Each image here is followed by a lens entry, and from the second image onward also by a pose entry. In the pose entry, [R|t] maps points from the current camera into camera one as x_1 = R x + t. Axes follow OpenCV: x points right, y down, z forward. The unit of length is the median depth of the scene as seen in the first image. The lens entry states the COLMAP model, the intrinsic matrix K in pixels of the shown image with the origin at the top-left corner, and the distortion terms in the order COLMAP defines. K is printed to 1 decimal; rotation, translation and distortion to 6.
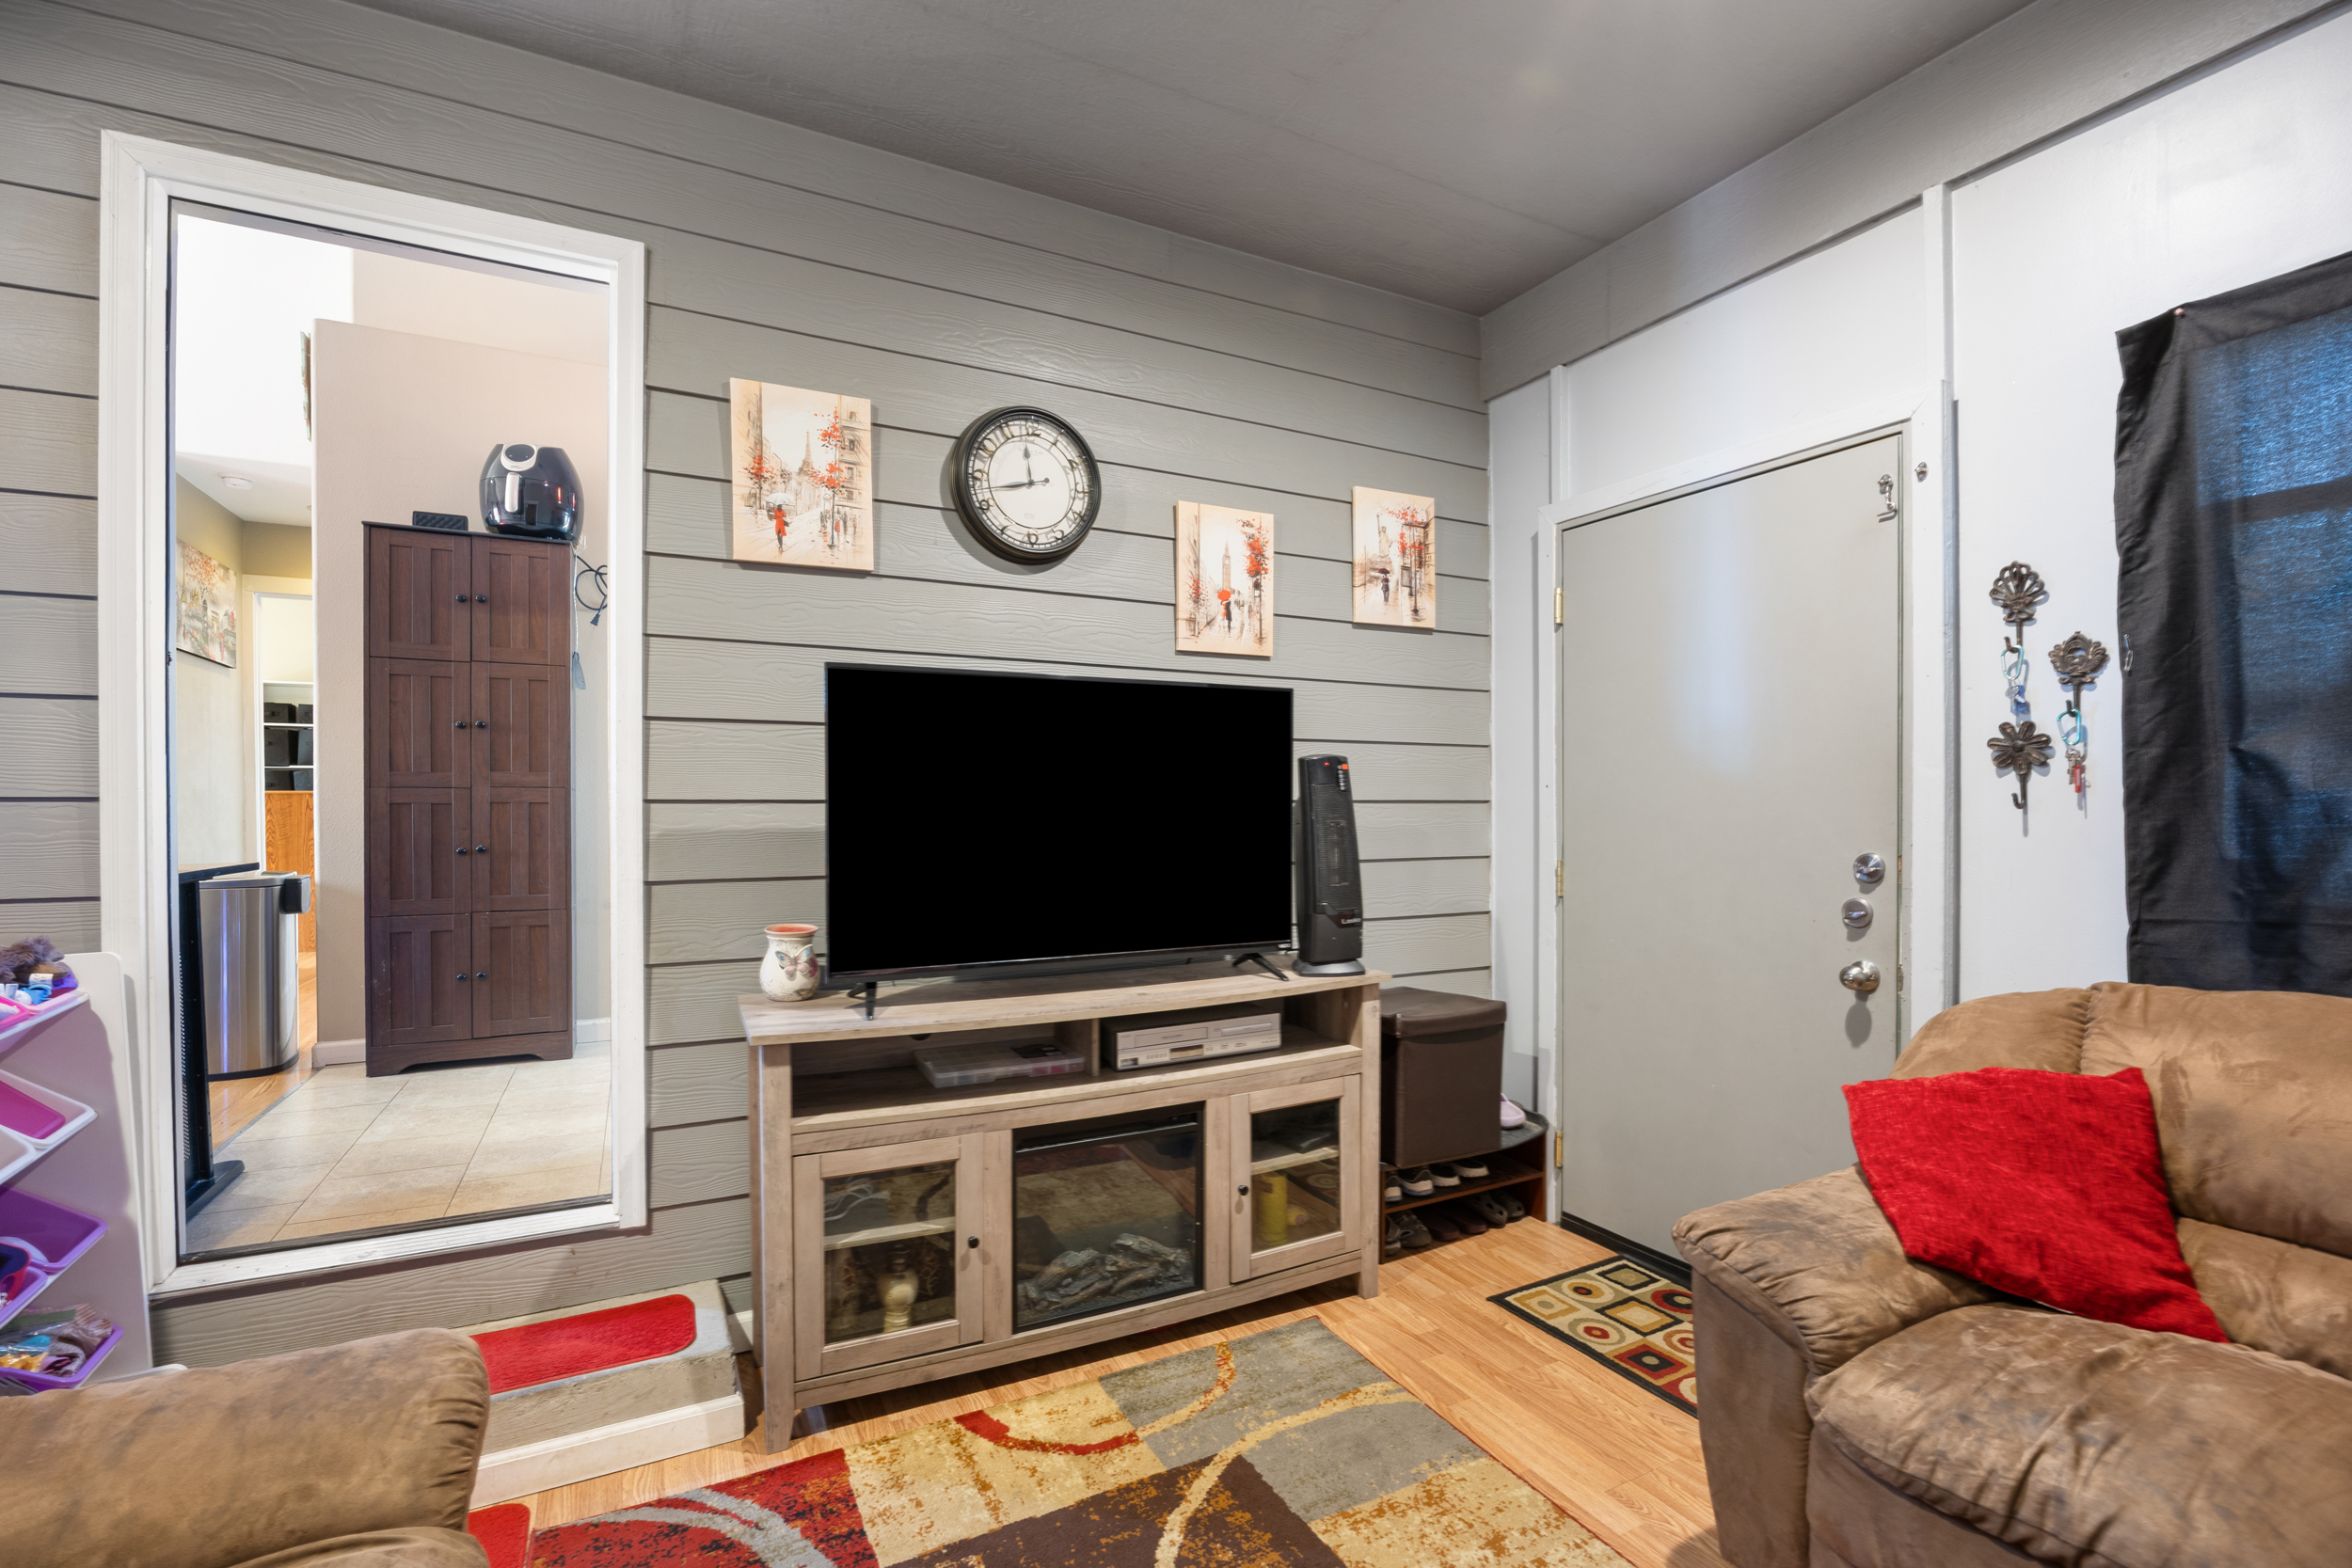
lens RADIAL K [[1026.6, 0, 1163.8], [0, 1026.6, 806.9], [0, 0, 1]] dist [-0.020001, 0.003343]
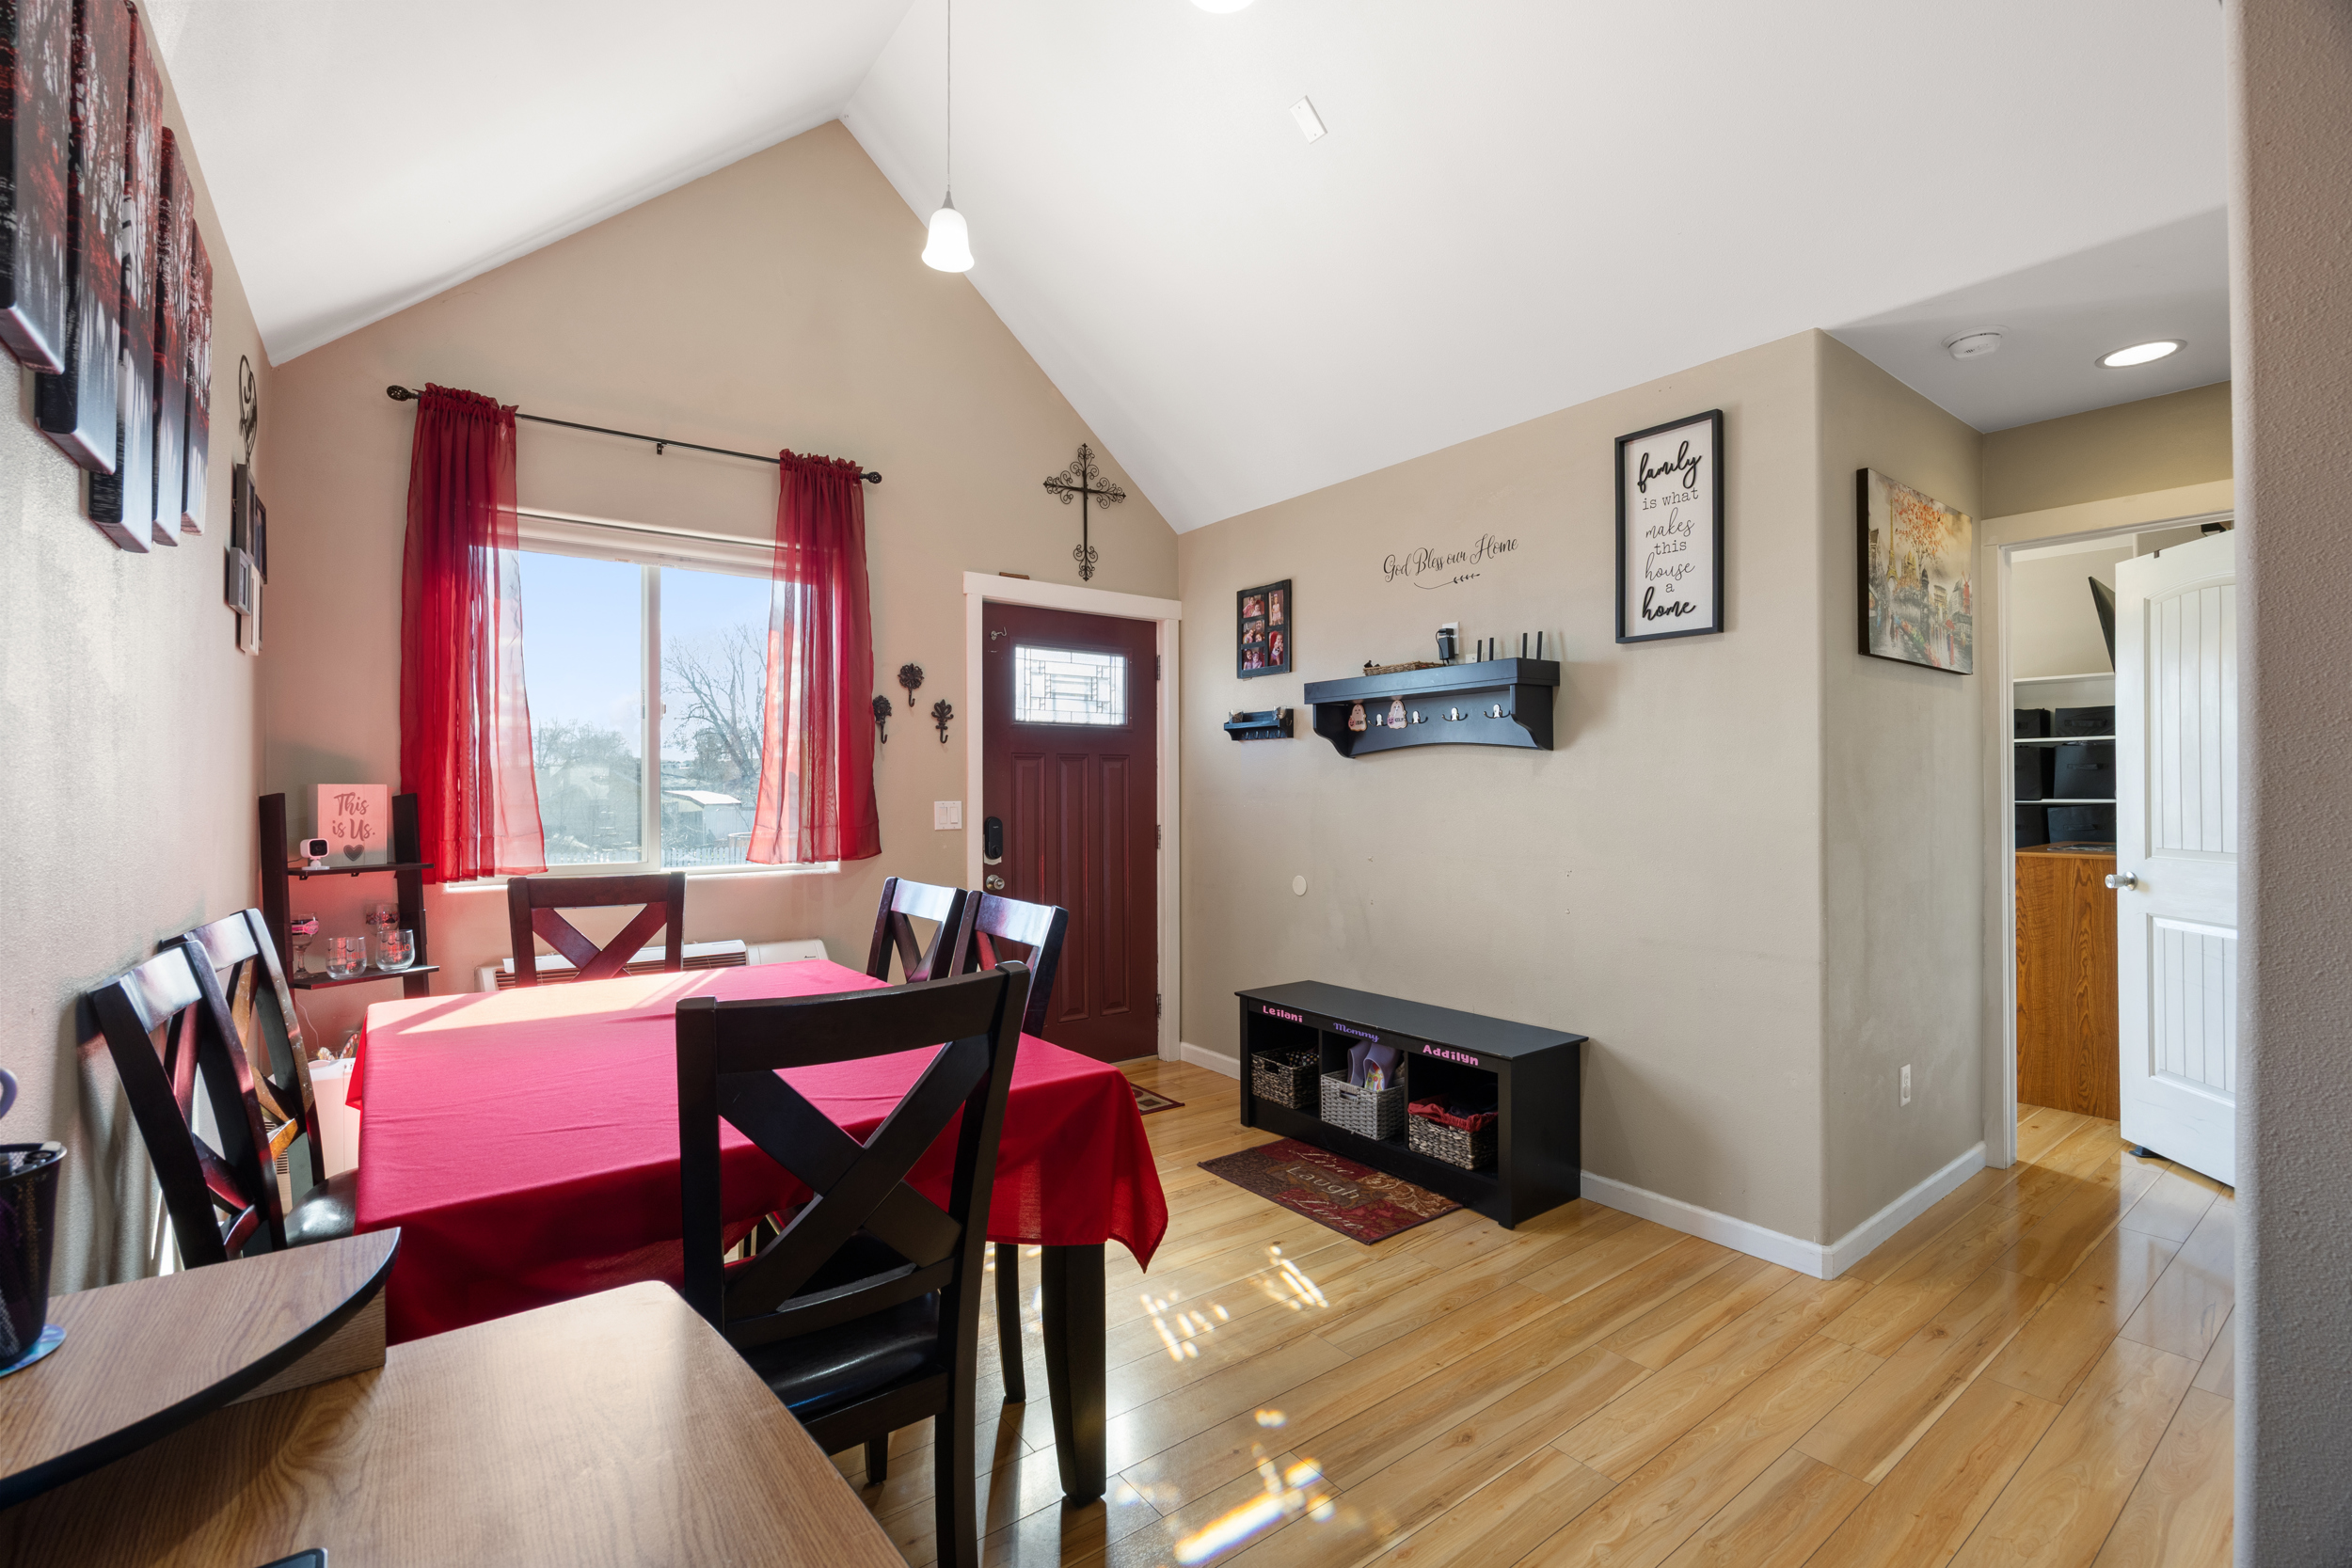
lens RADIAL K [[1026.6, 0, 1195.0], [0, 1026.6, 783.3], [0, 0, 1]] dist [-0.020001, 0.003343]
pose [[0.176663, 0.001181, -0.984271, -0.408599], [-0.004950, 0.999988, 0.000312, -0.071701], [0.984259, 0.004817, 0.176667, 0.443152]]
